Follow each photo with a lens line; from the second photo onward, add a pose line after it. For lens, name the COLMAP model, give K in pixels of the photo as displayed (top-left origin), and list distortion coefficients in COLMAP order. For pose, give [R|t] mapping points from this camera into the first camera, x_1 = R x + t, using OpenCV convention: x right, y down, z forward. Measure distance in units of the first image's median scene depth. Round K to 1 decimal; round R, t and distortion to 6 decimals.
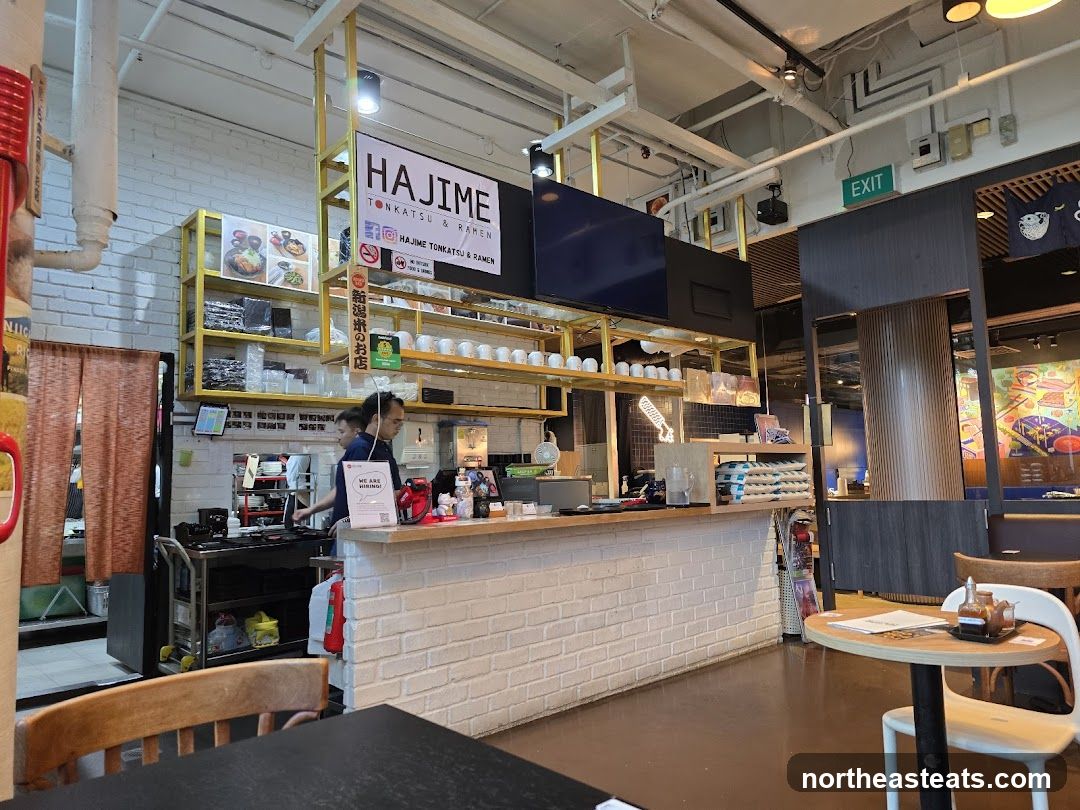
lens RADIAL K [[718.8, 0, 540.9], [0, 718.8, 404.8], [0, 0, 1]] dist [0.002778, 0.001881]
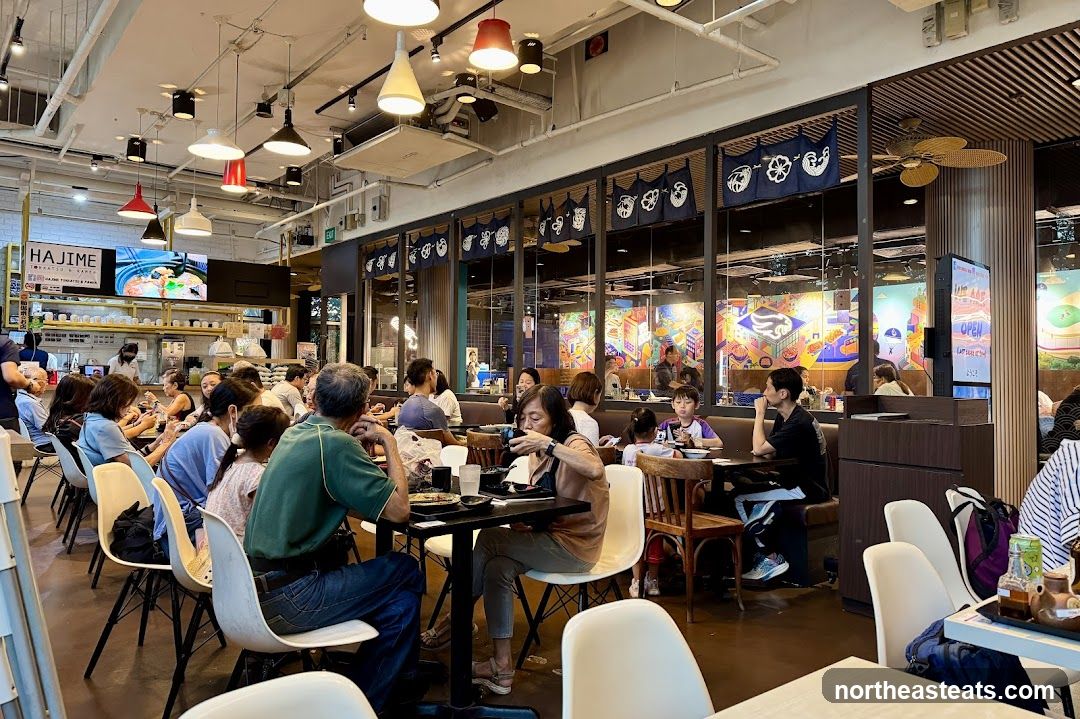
lens RADIAL K [[758.8, 0, 542.4], [0, 758.8, 351.8], [0, 0, 1]] dist [-0.008104, -0.002418]
pose [[0.997322, 0.038678, -0.062065, 1.695822], [-0.033834, 0.996435, 0.077277, -0.220719], [0.064832, -0.074970, 0.995076, -1.580900]]
